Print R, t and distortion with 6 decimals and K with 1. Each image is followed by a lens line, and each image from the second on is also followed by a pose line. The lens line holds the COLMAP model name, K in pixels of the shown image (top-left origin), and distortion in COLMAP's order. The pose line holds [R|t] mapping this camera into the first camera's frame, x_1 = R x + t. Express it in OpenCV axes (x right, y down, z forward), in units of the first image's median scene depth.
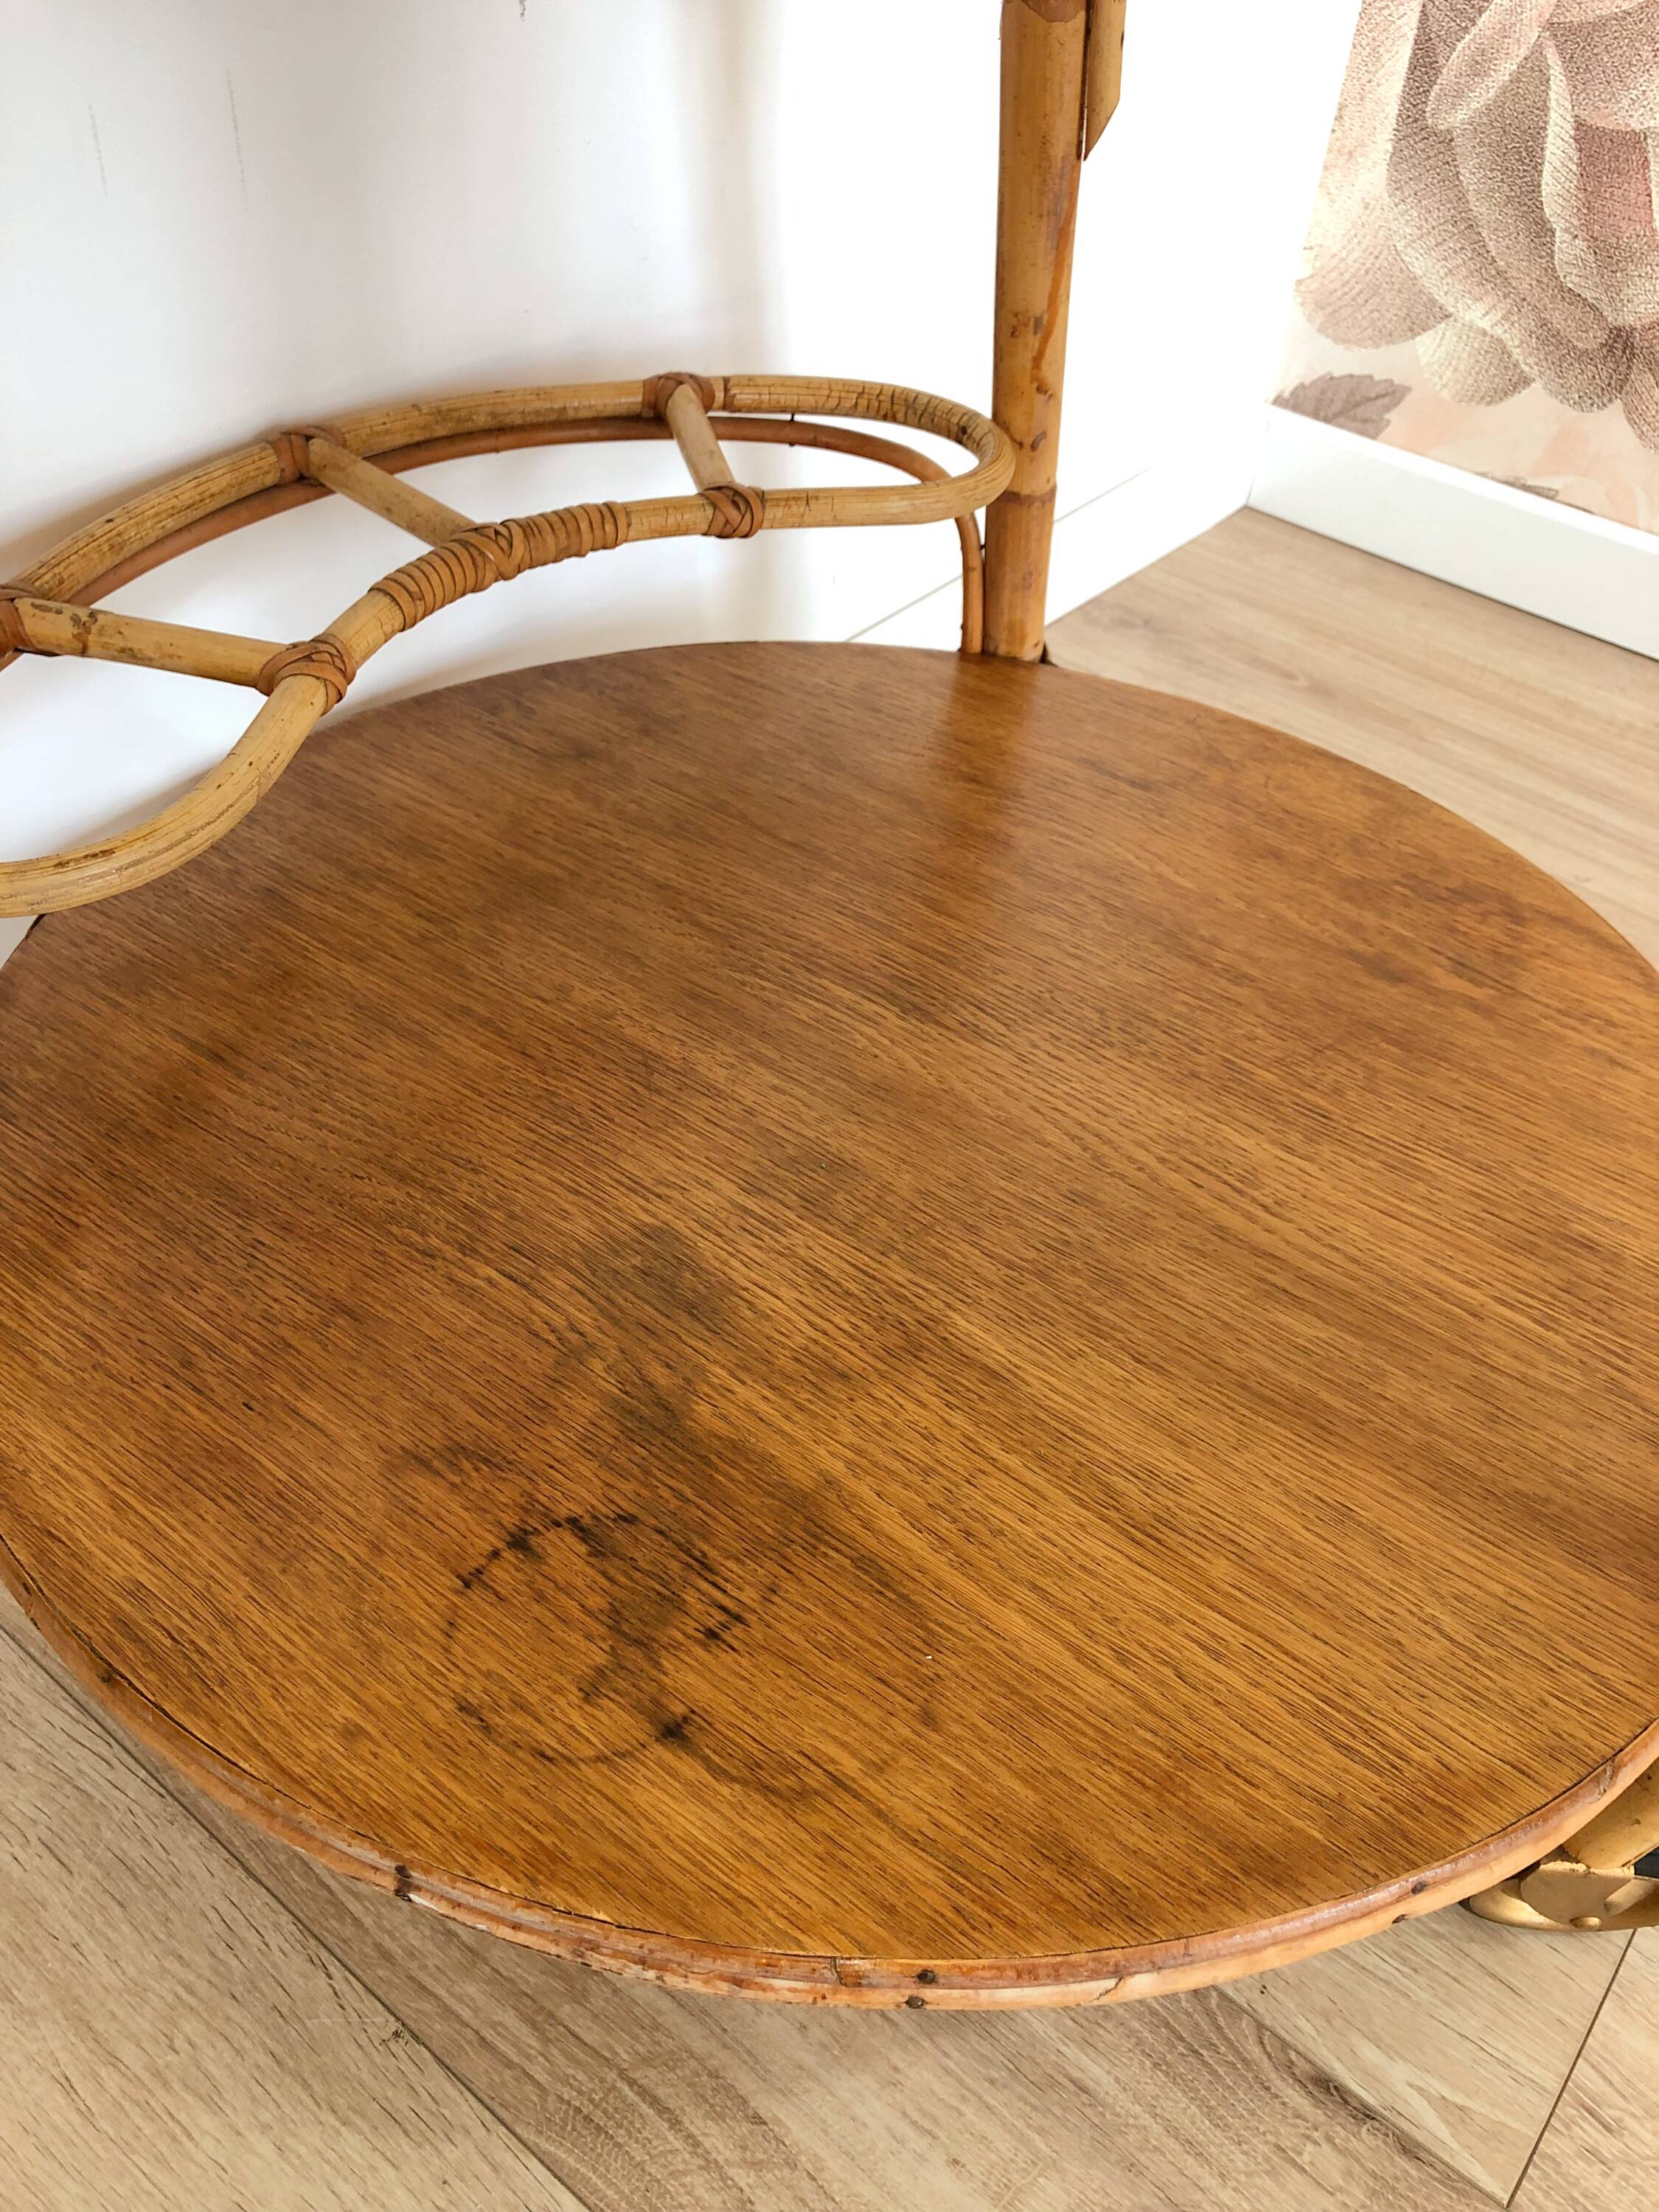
lens RADIAL K [[1838.1, 0, 841.8], [0, 1838.1, 1079.8], [0, 0, 1]] dist [0.025924, -0.018485]
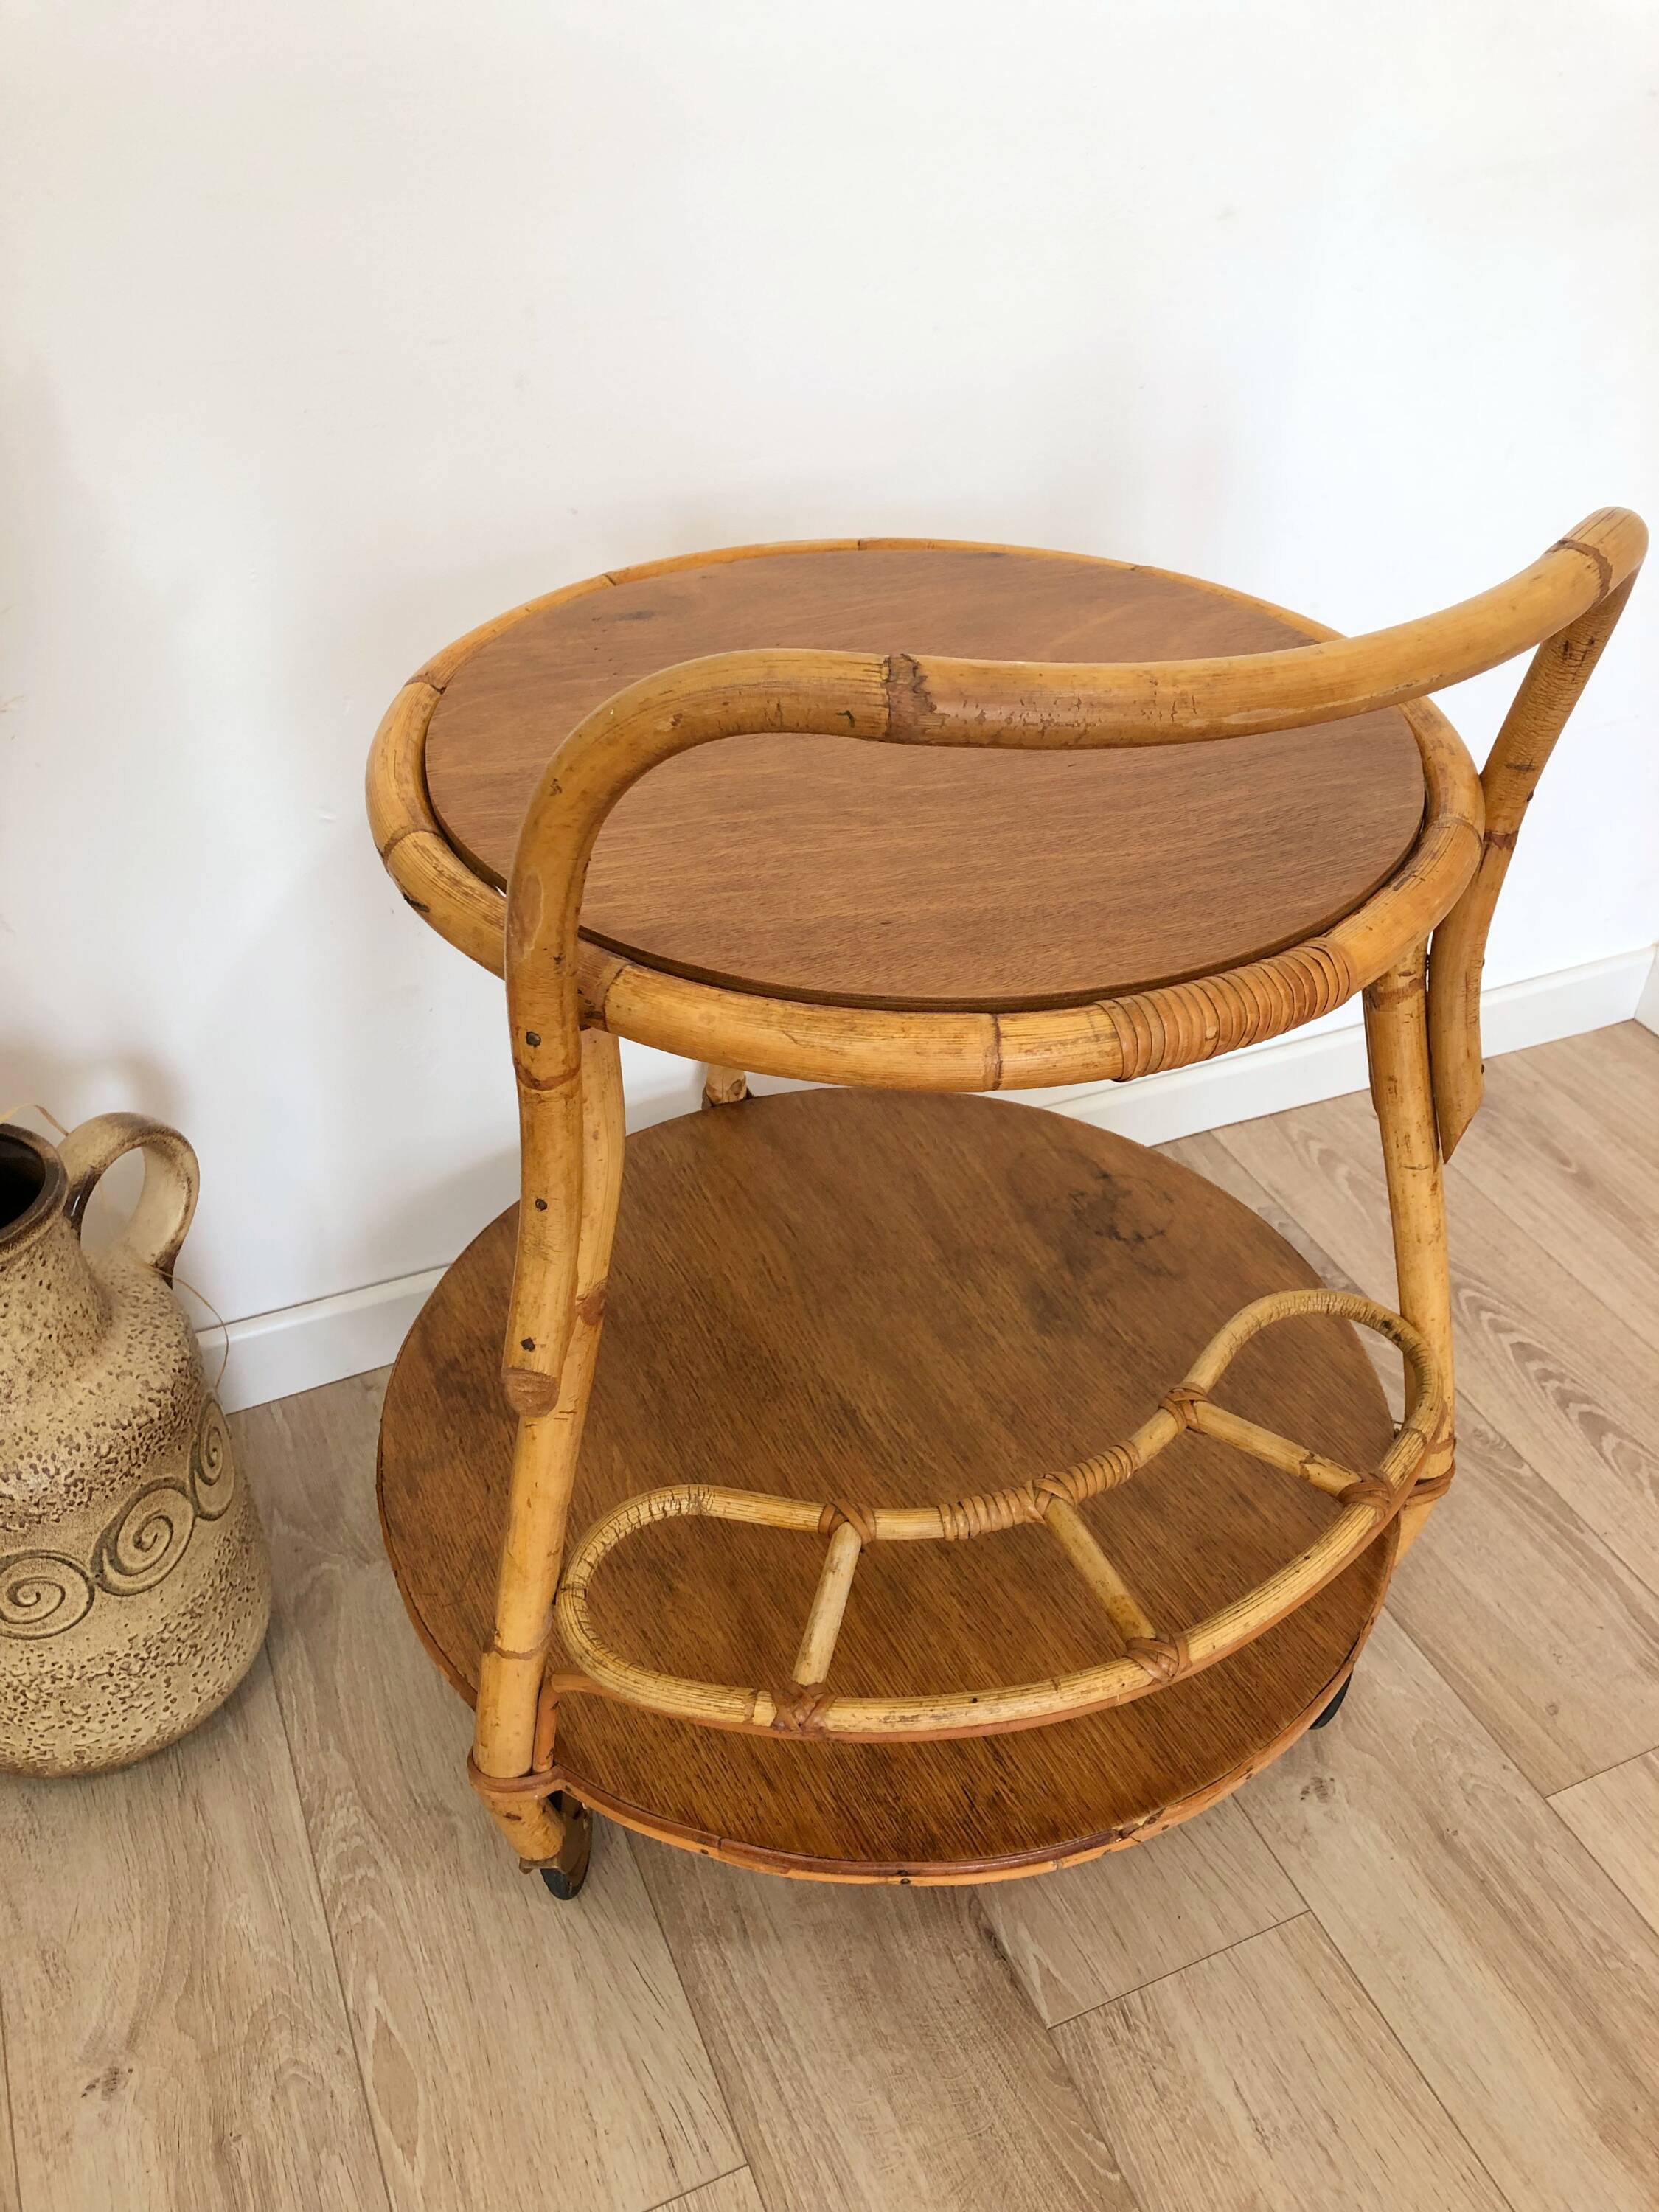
lens RADIAL K [[1838.1, 0, 830.7], [0, 1838.1, 1108.4], [0, 0, 1]] dist [0.025924, -0.018485]
pose [[0.878574, 0.233231, -0.416787, 0.699903], [-0.277532, 0.959512, -0.048092, -0.106405], [0.388696, 0.157925, 0.907731, -0.846566]]
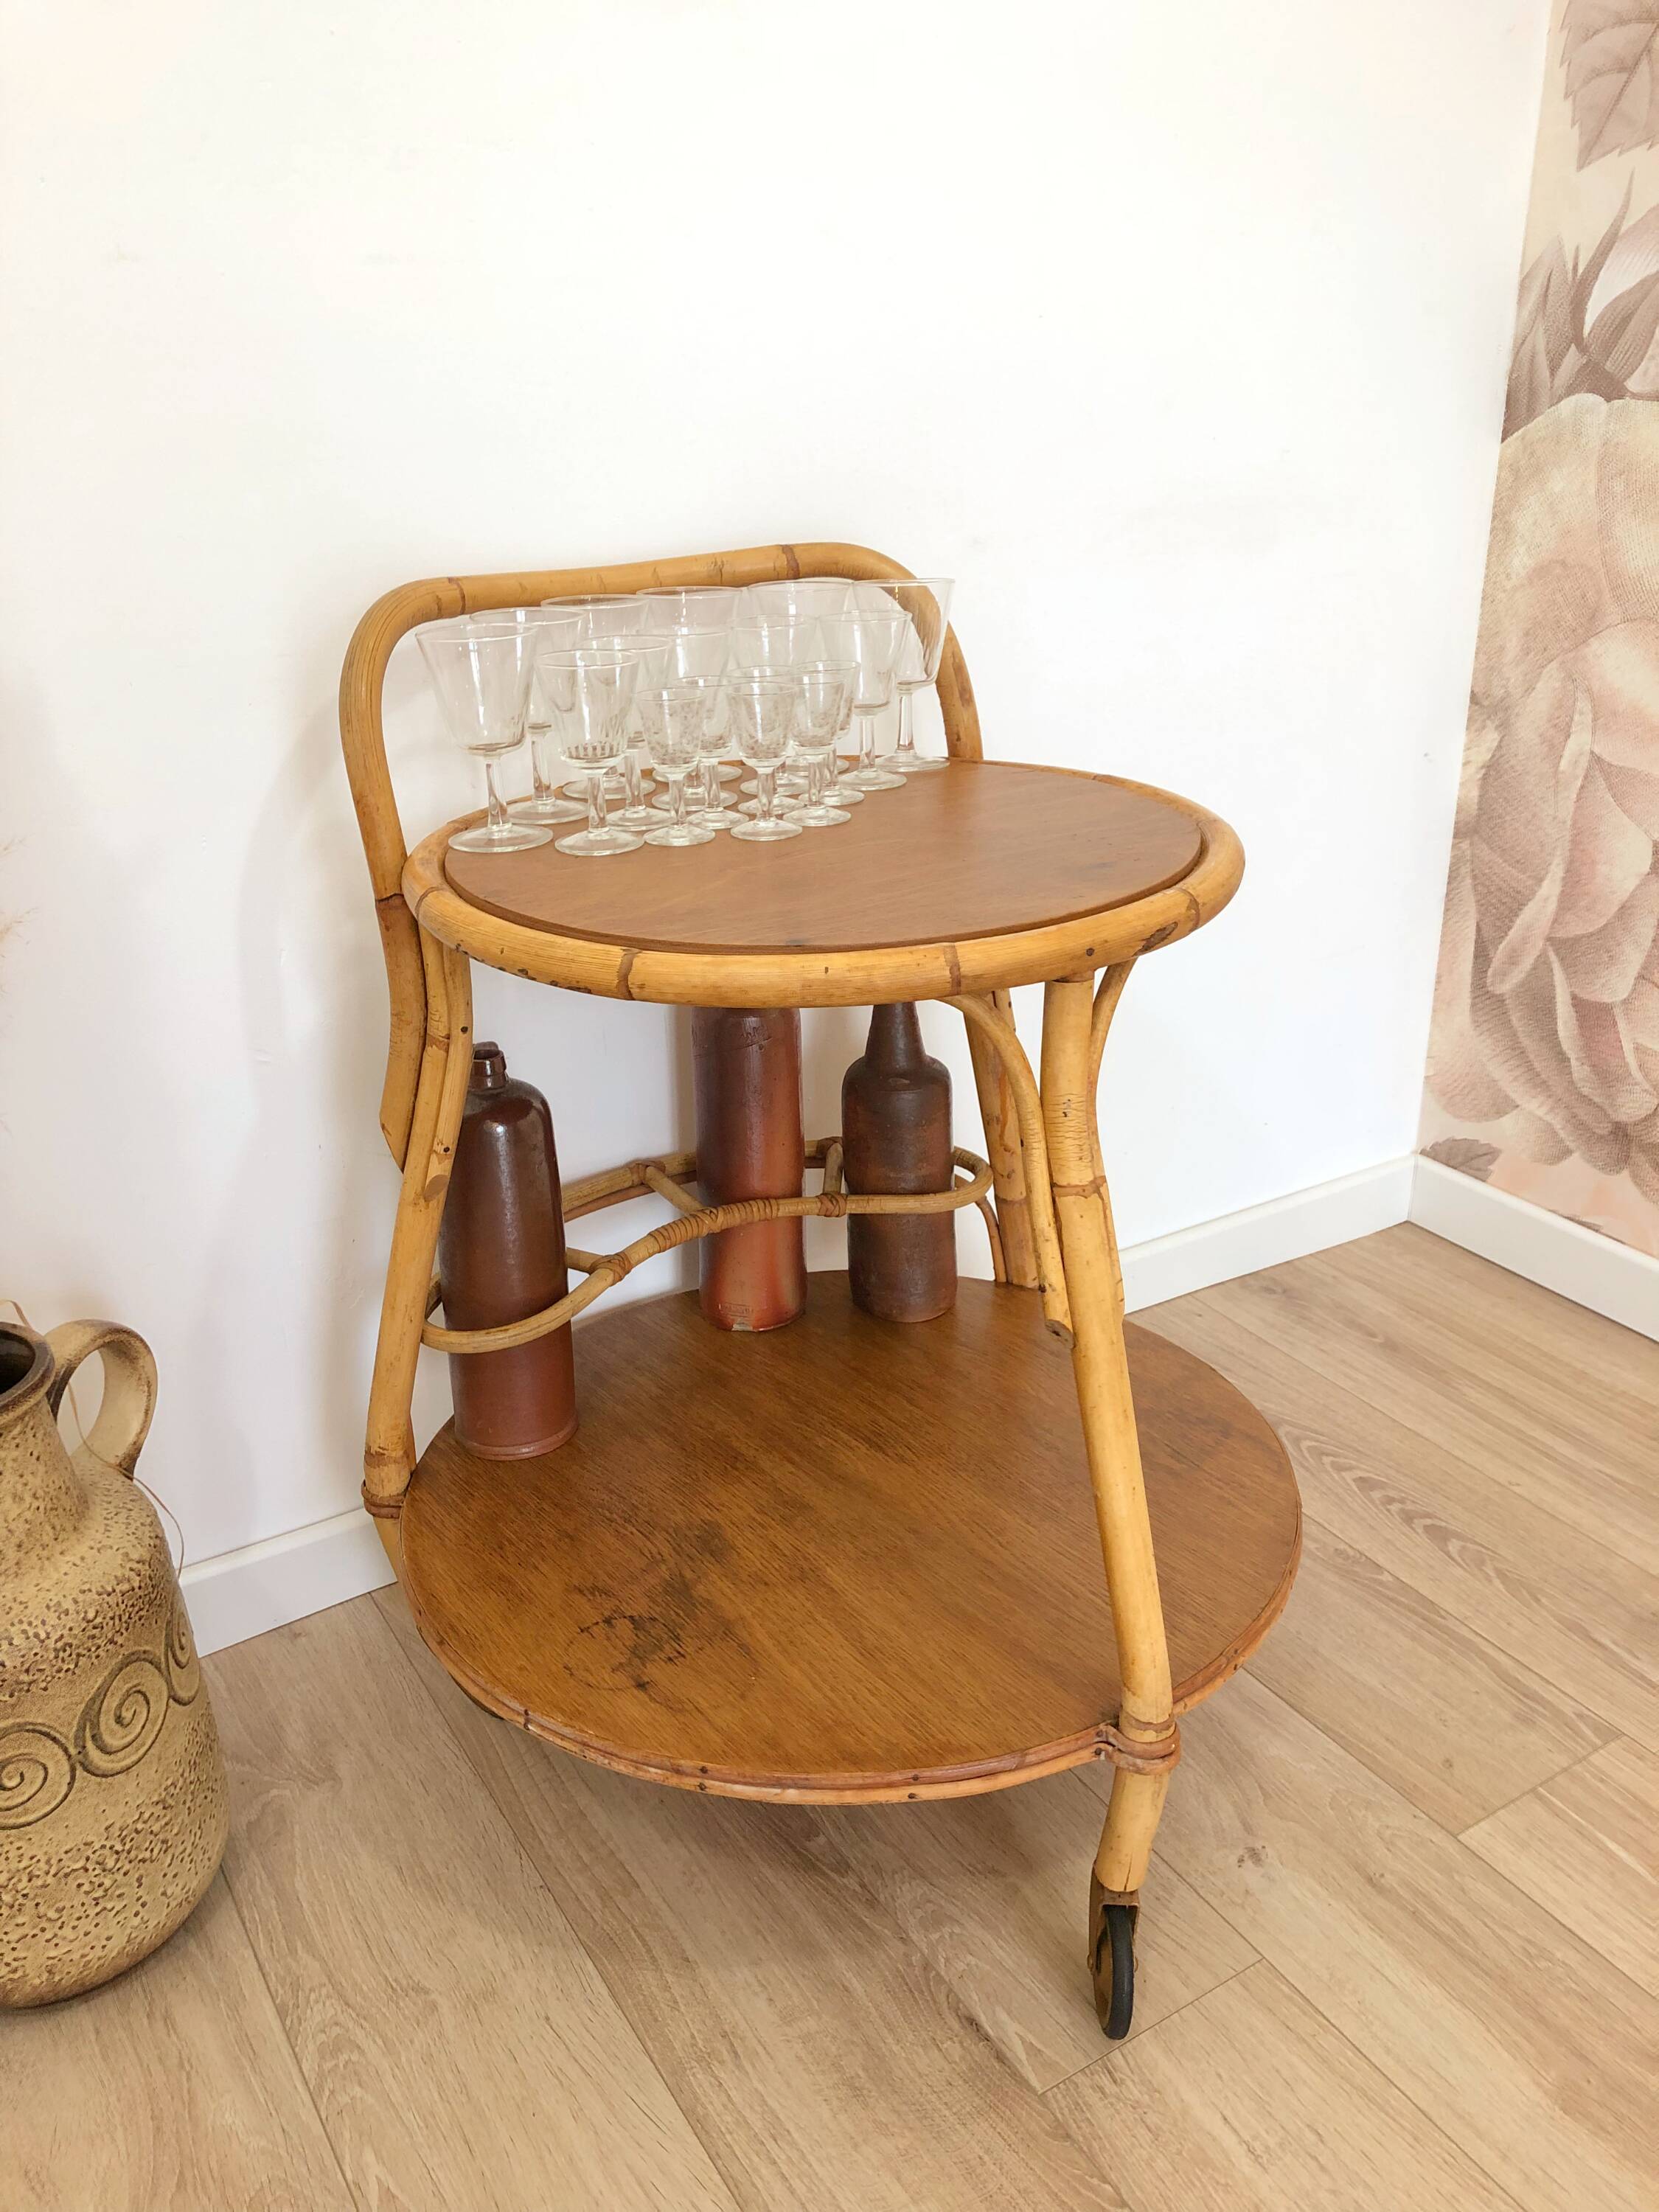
lens RADIAL K [[1838.1, 0, 831.5], [0, 1838.1, 1095.2], [0, 0, 1]] dist [0.025924, -0.018485]
pose [[0.934521, 0.045529, -0.352984, 0.759775], [-0.162900, 0.936518, -0.310479, 0.270985], [0.316440, 0.347650, 0.882613, -1.047051]]
